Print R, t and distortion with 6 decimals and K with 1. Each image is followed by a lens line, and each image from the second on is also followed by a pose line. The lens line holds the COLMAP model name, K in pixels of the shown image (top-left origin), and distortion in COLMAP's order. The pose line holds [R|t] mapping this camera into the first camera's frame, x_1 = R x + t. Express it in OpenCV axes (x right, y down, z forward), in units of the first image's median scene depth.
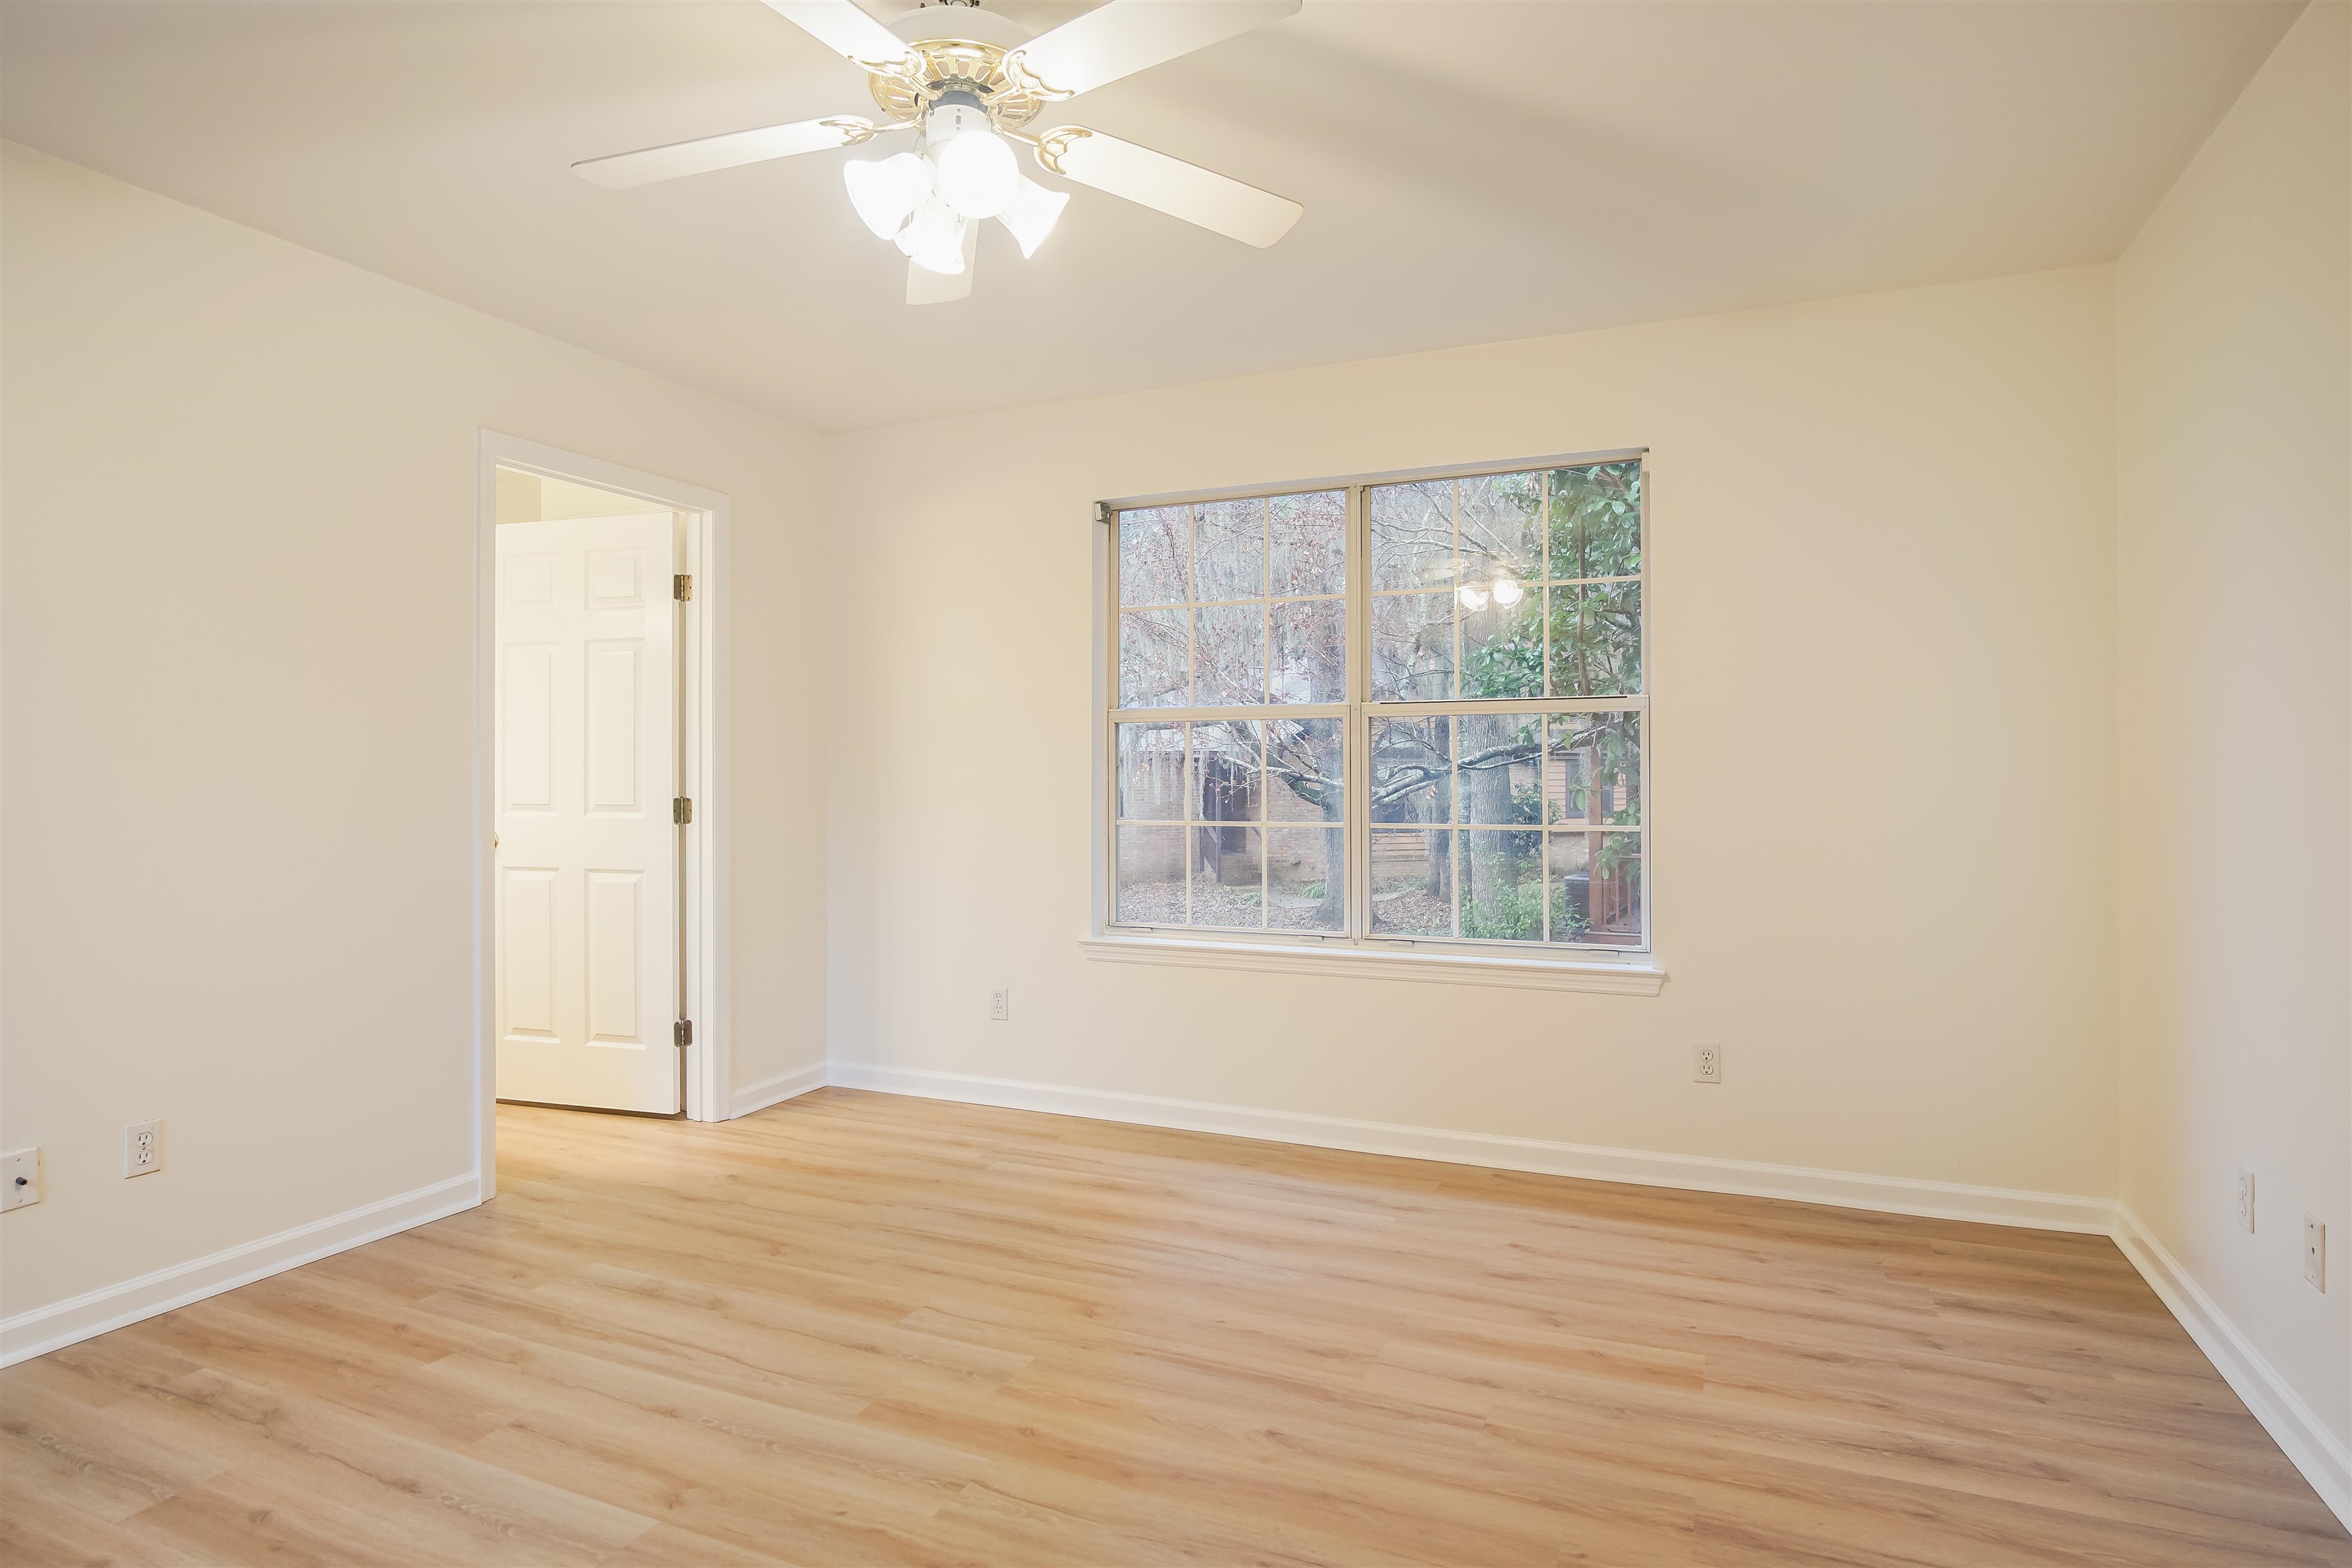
lens RADIAL K [[1271.5, 0, 1169.1], [0, 1271.5, 753.8], [0, 0, 1]] dist [-0.032380, 0.009623]
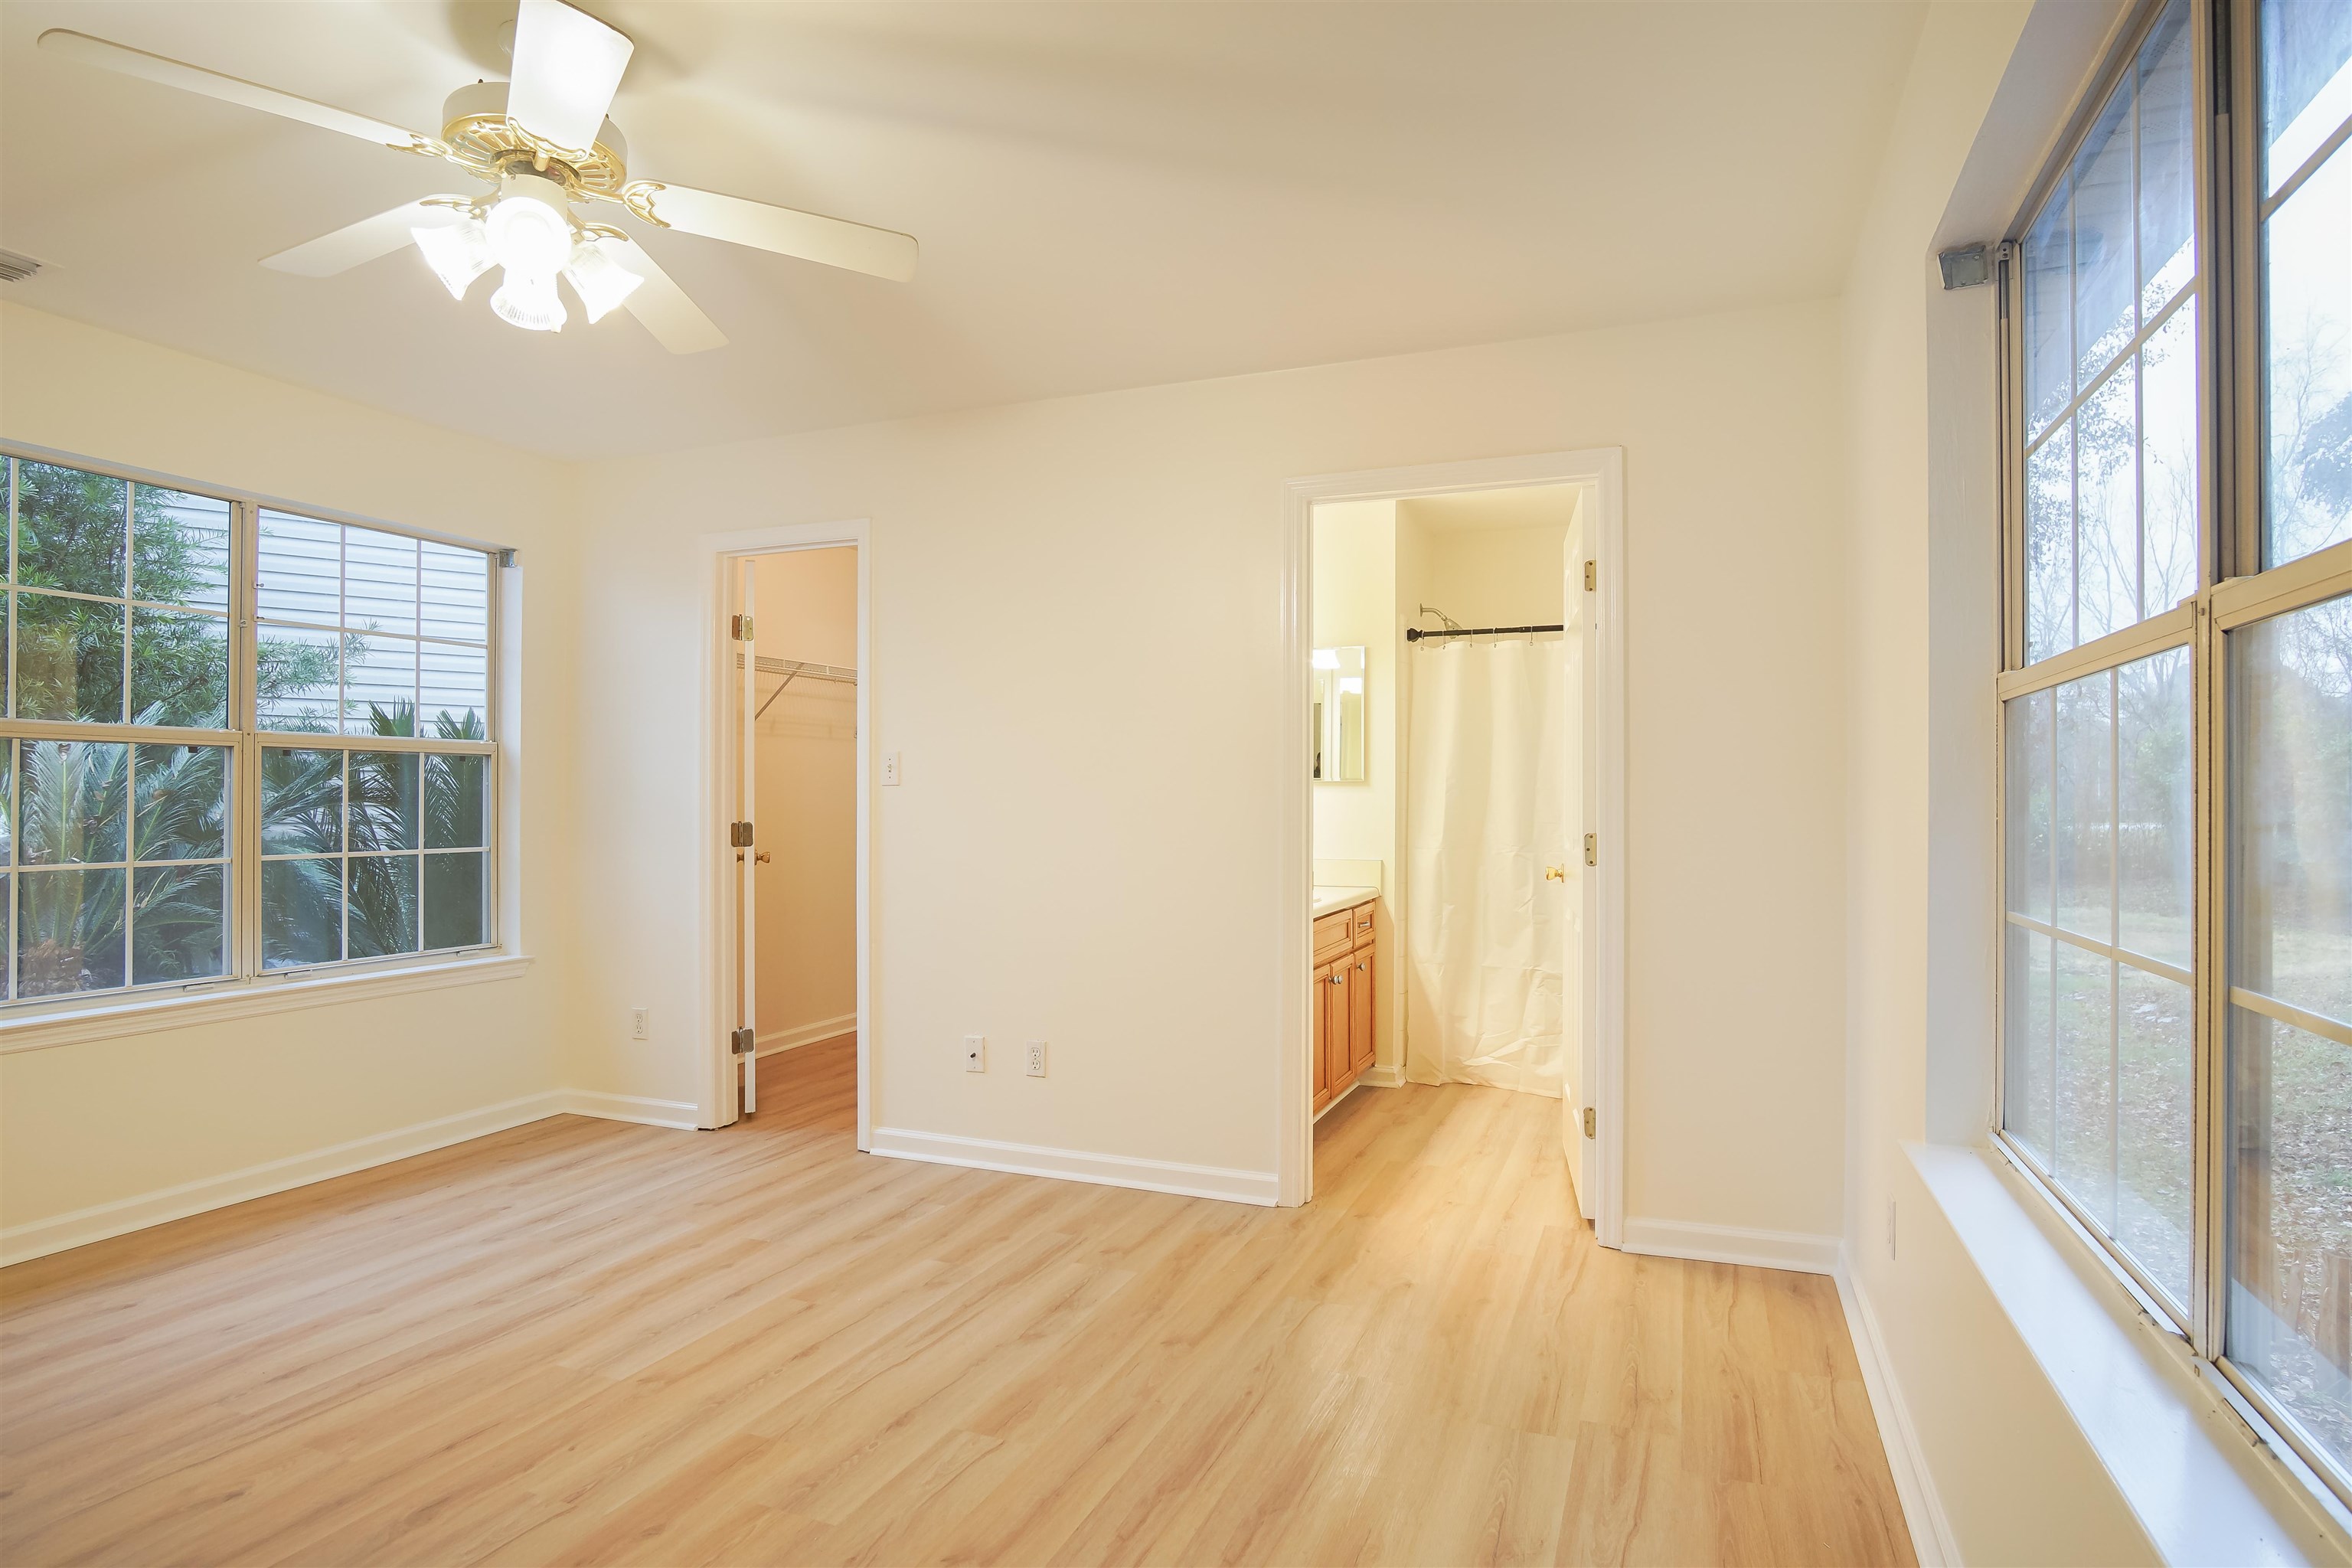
lens RADIAL K [[1263.8, 0, 1171.3], [0, 1263.8, 780.3], [0, 0, 1]] dist [-0.031941, 0.009012]
pose [[0.042174, -0.011024, -0.999049, 0.531894], [0.007542, 0.999914, -0.010715, 0.005940], [0.999082, -0.007083, 0.042253, 0.882980]]
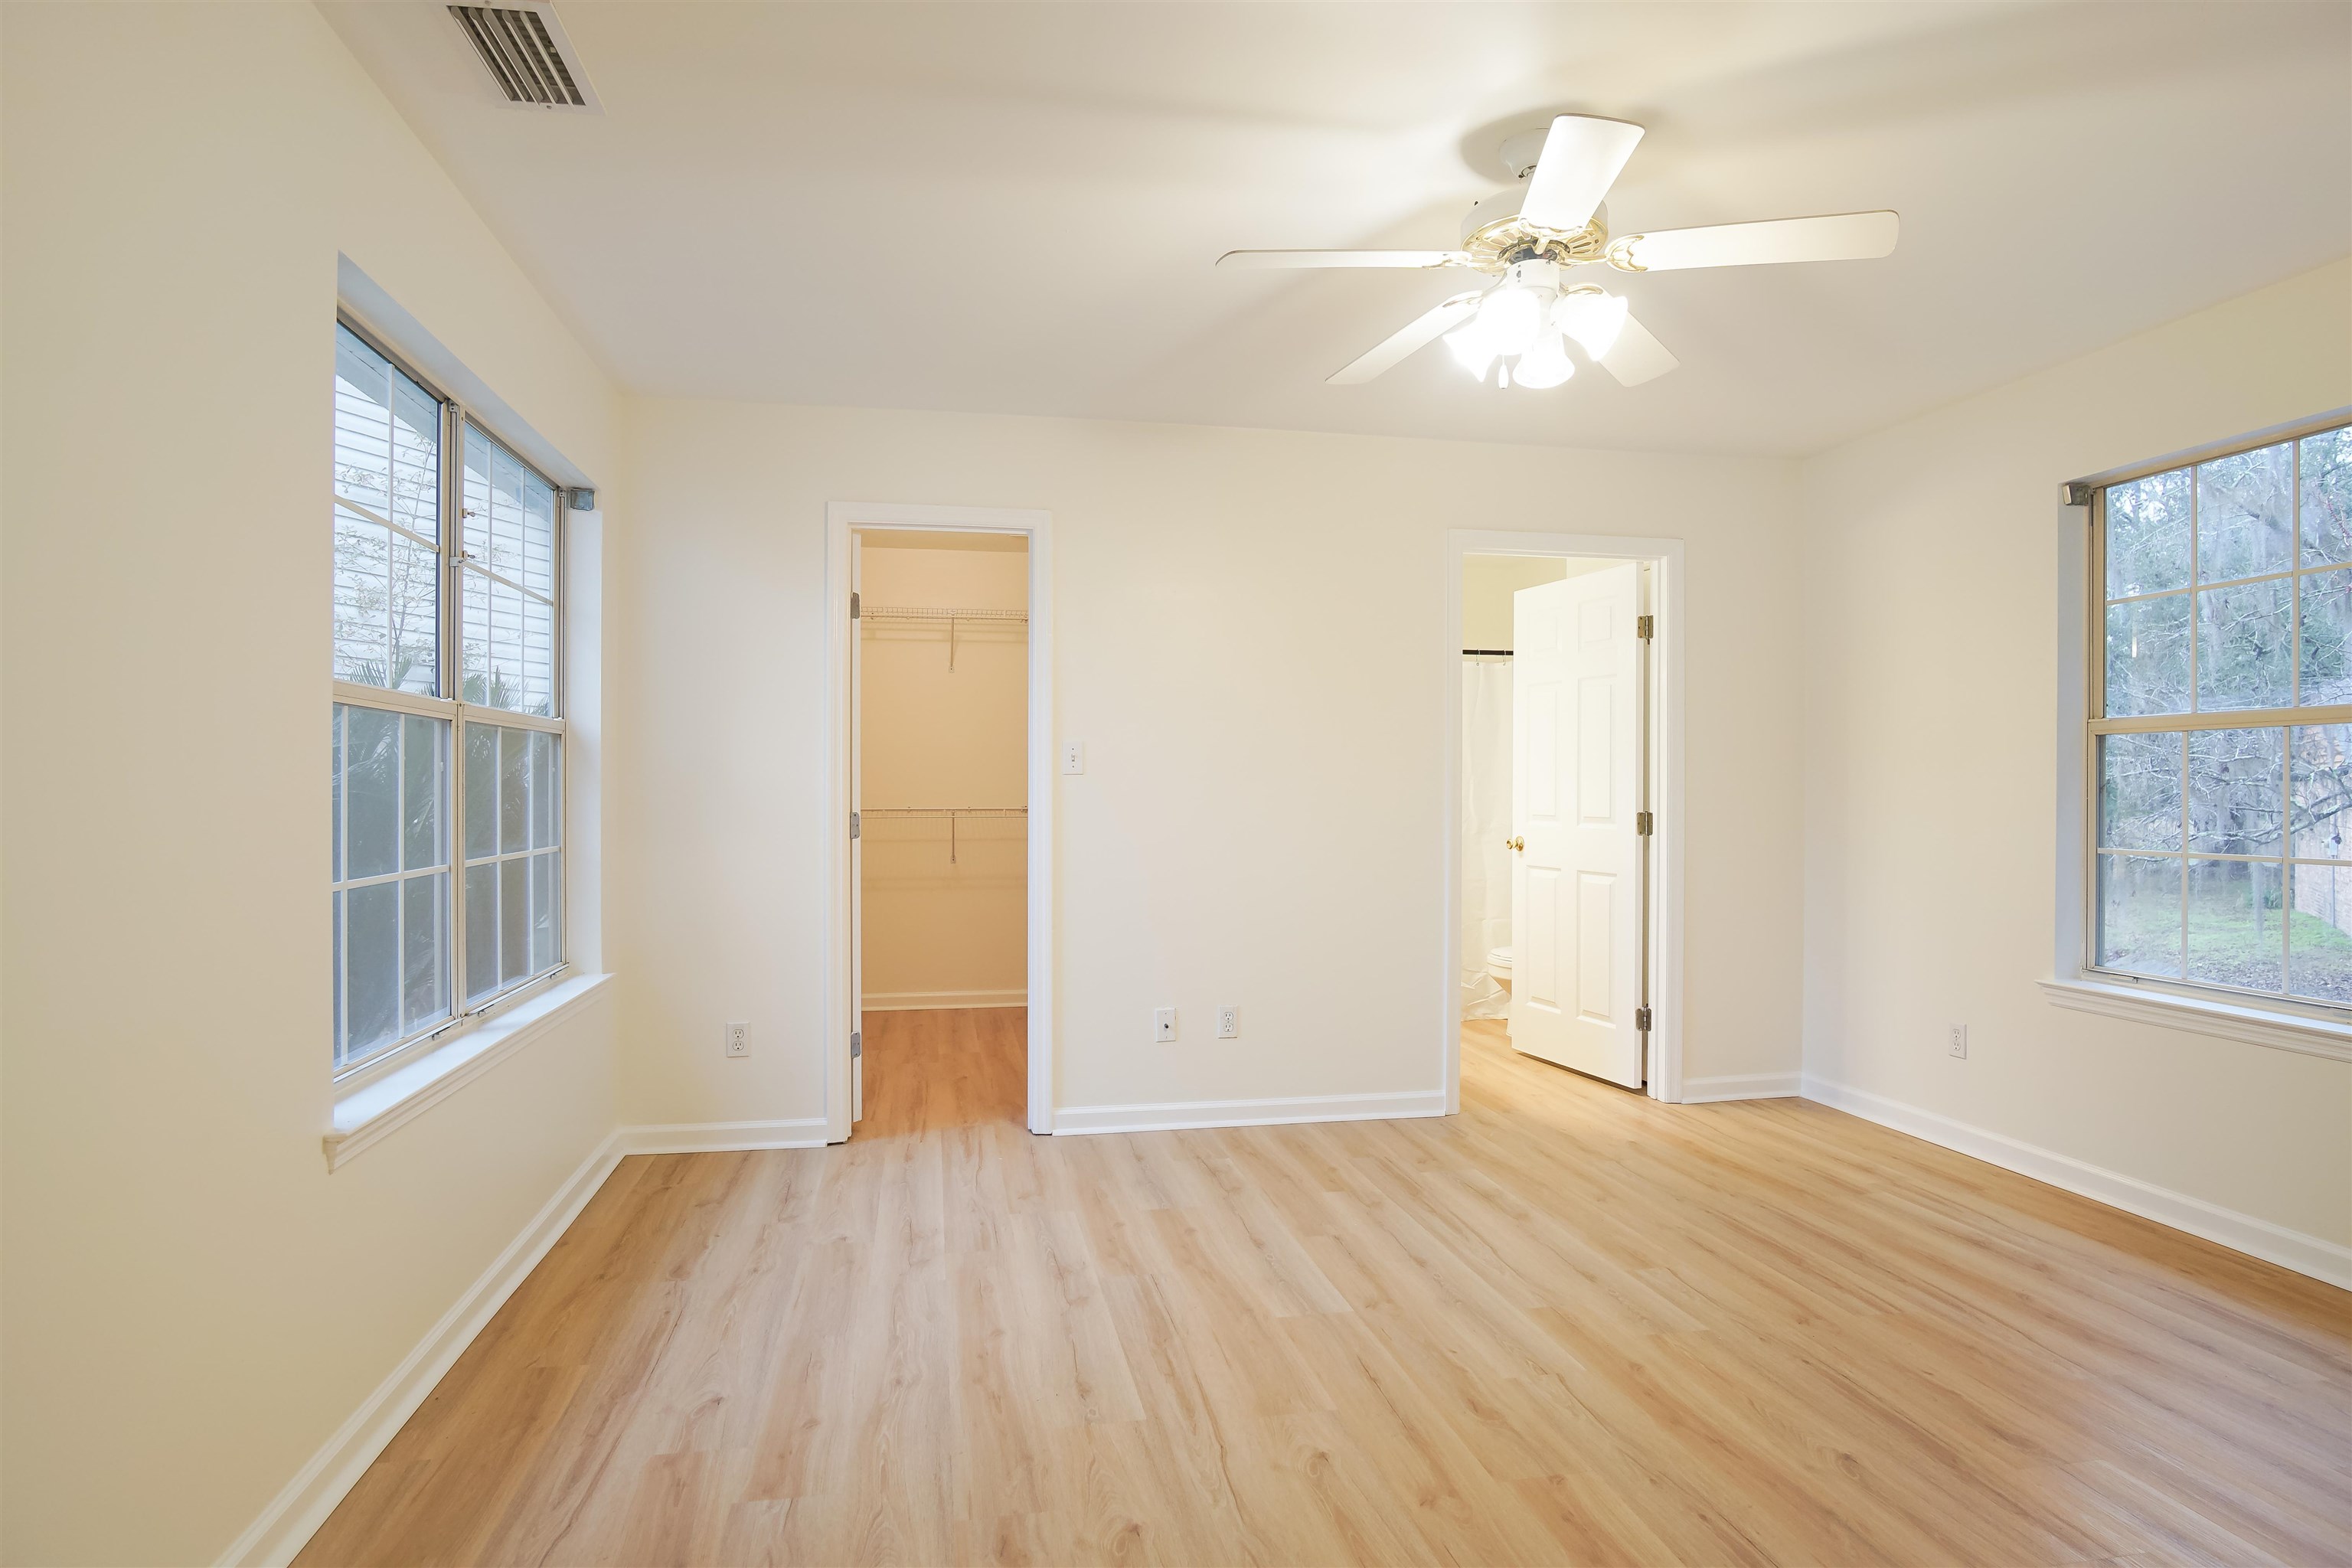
lens RADIAL K [[1271.5, 0, 1169.1], [0, 1271.5, 753.8], [0, 0, 1]] dist [-0.032380, 0.009623]
pose [[0.573935, -0.017326, -0.818718, 0.389665], [0.006483, 0.999841, -0.016614, -0.002368], [0.818876, 0.004228, 0.573956, -0.005120]]
